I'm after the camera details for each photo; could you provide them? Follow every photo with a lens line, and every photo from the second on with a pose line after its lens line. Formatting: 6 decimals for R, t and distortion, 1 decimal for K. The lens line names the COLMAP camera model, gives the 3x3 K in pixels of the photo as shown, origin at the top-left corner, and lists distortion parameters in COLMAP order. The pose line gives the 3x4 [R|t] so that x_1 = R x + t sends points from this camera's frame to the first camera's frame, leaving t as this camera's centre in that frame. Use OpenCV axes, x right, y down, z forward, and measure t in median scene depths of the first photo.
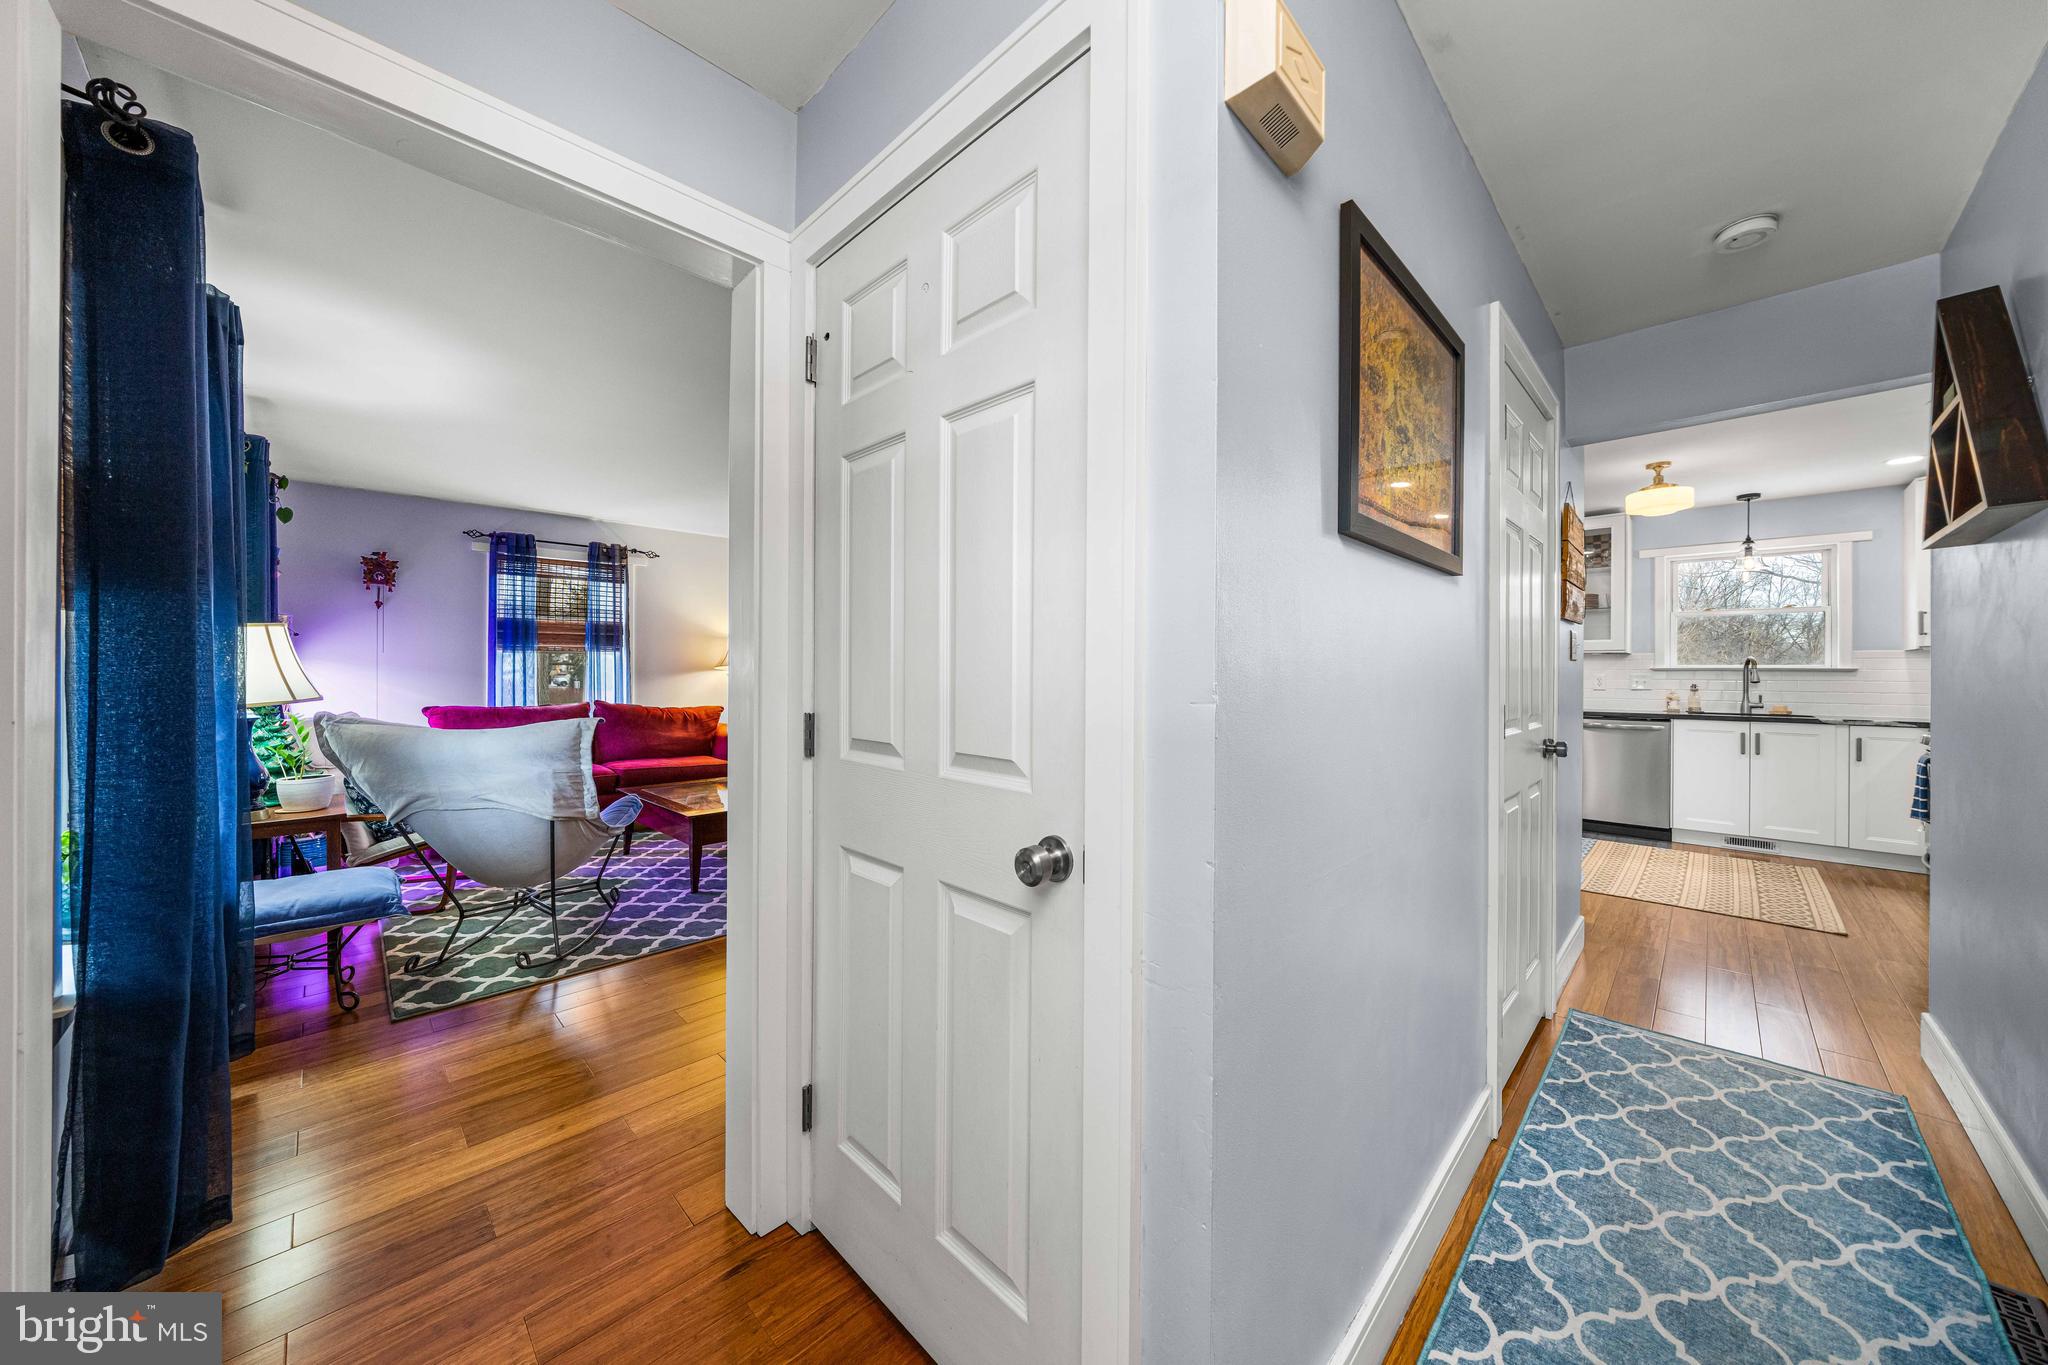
lens RADIAL K [[703.4, 0, 1029.5], [0, 703.4, 670.1], [0, 0, 1]] dist [-0.005607, -0.000032]
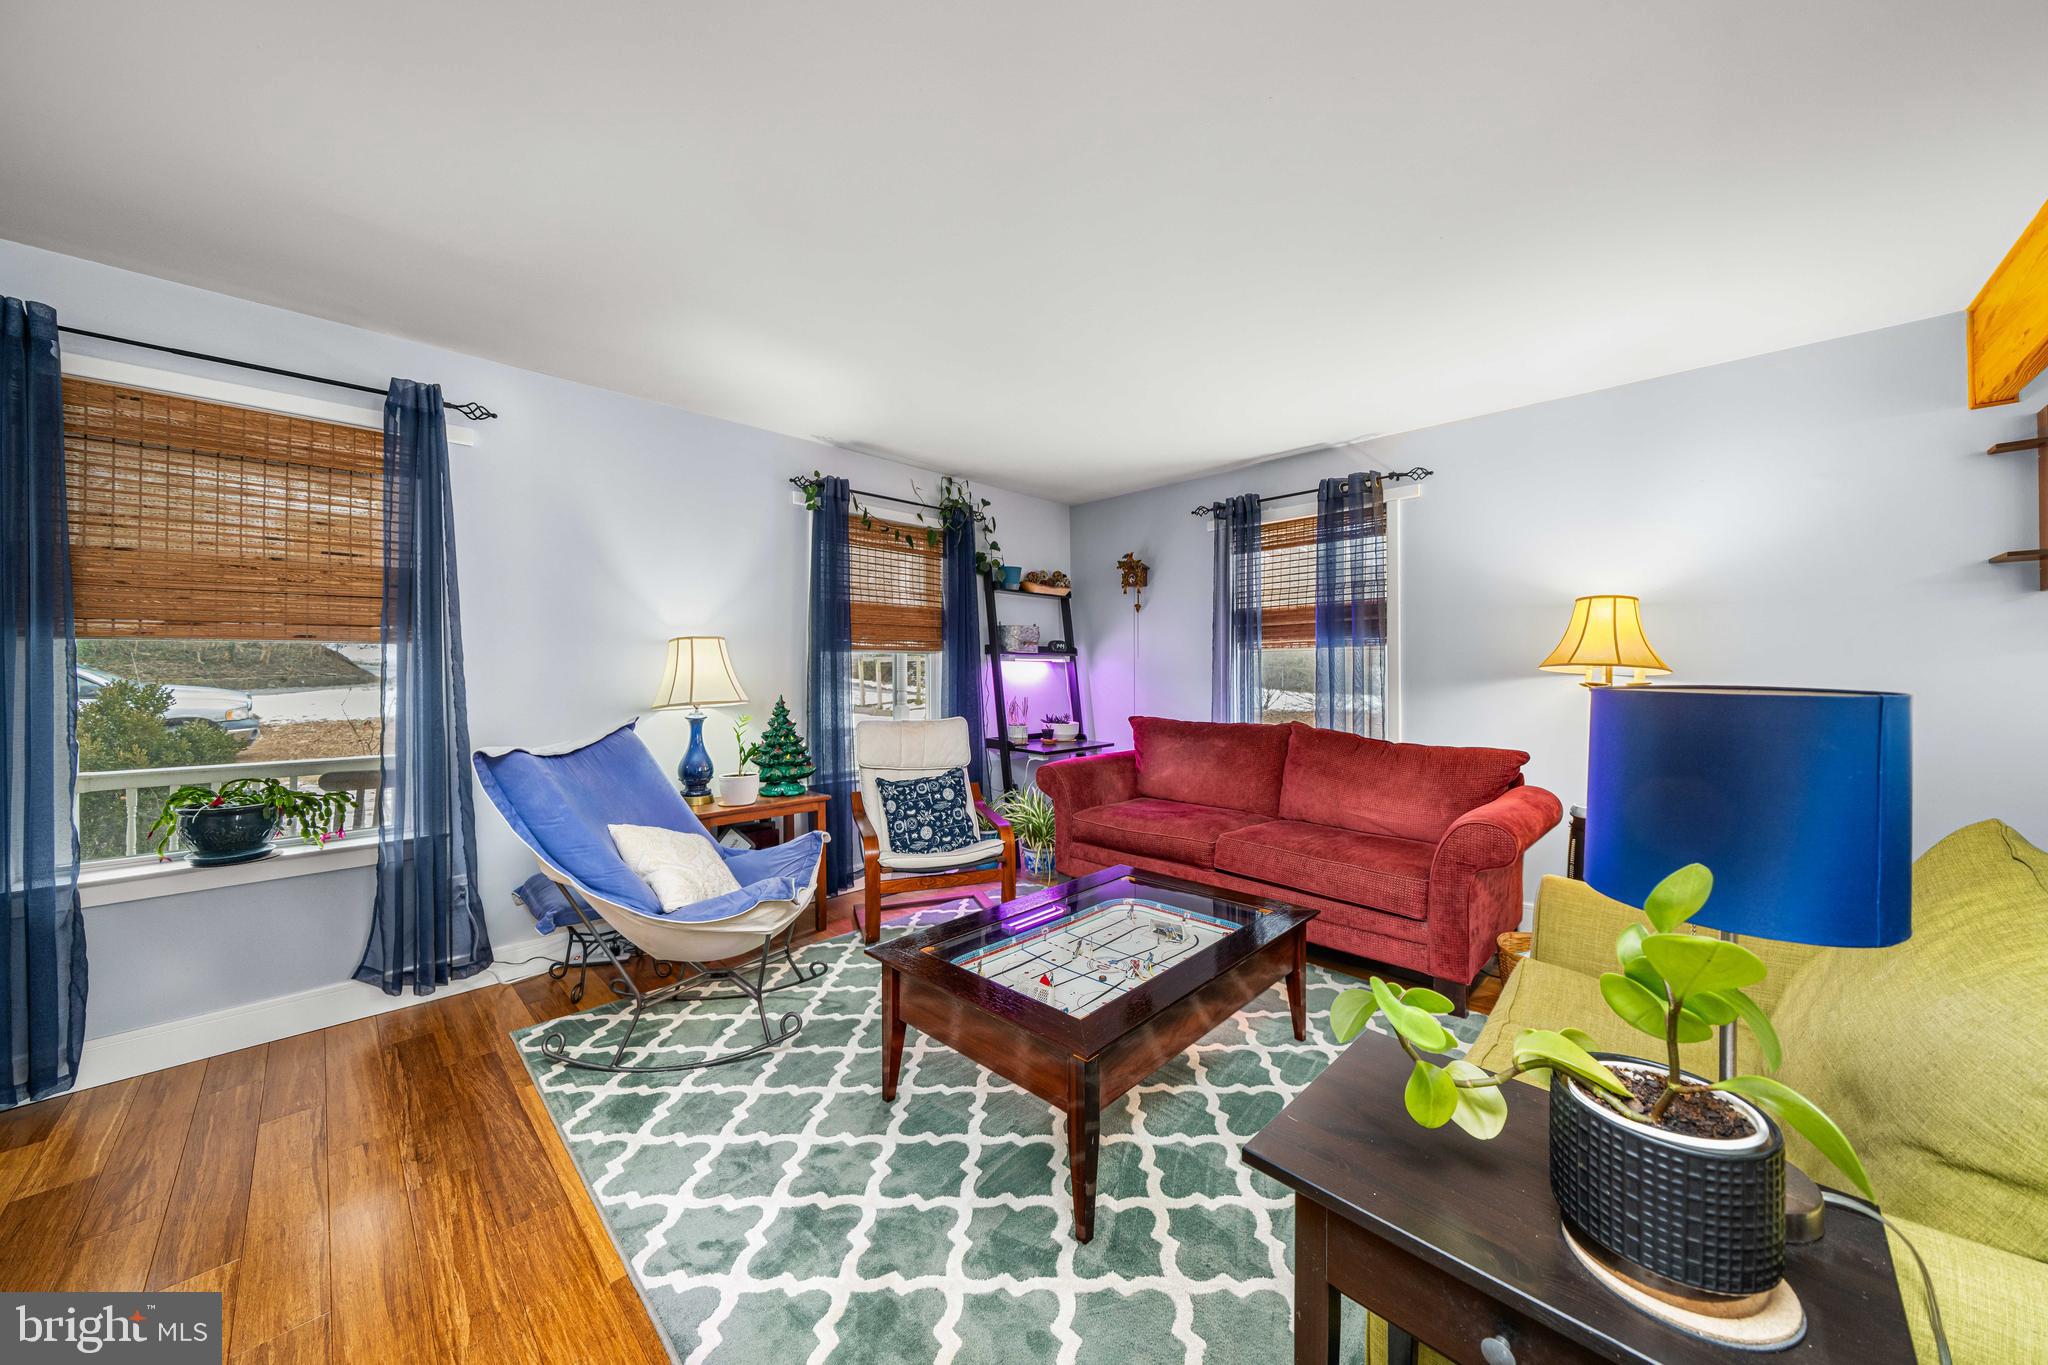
lens RADIAL K [[703.4, 0, 1024.0], [0, 703.4, 670.3], [0, 0, 1]] dist [-0.005607, -0.000032]
pose [[0.004126, -0.003730, -0.999985, 0.038053], [0.003314, 0.999988, -0.003716, -0.003439], [0.999986, -0.003298, 0.004139, 0.722455]]
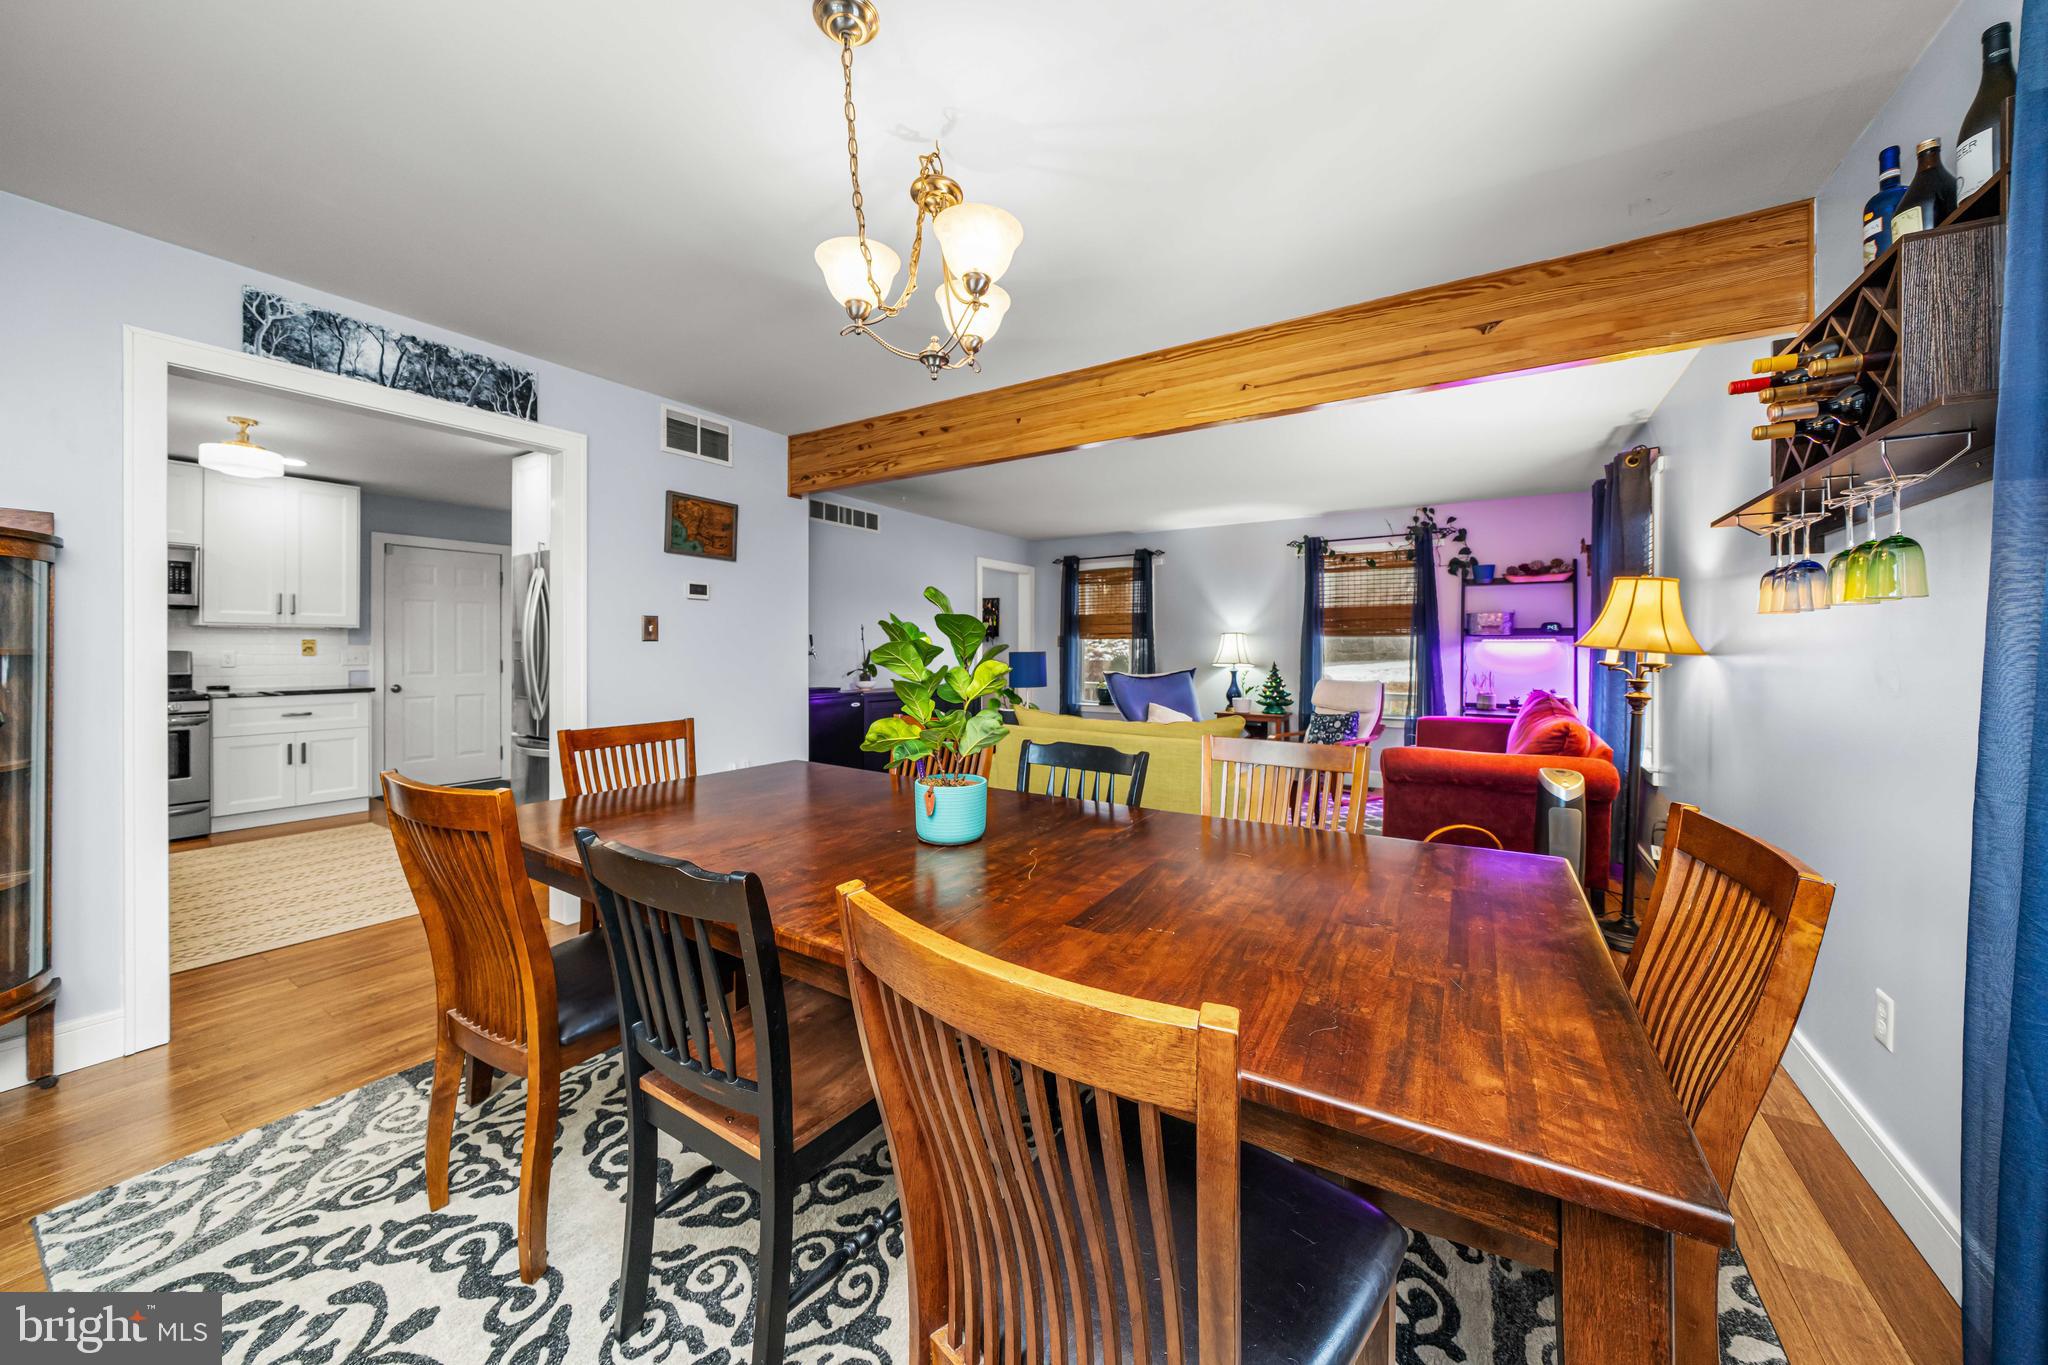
lens RADIAL K [[703.4, 0, 1040.7], [0, 703.4, 647.4], [0, 0, 1]] dist [-0.005607, -0.000032]
pose [[-0.977555, -0.006897, -0.210569, 0.050615], [-0.006582, 0.999976, -0.002196, -0.002157], [0.210579, -0.000761, -0.977577, 1.579682]]
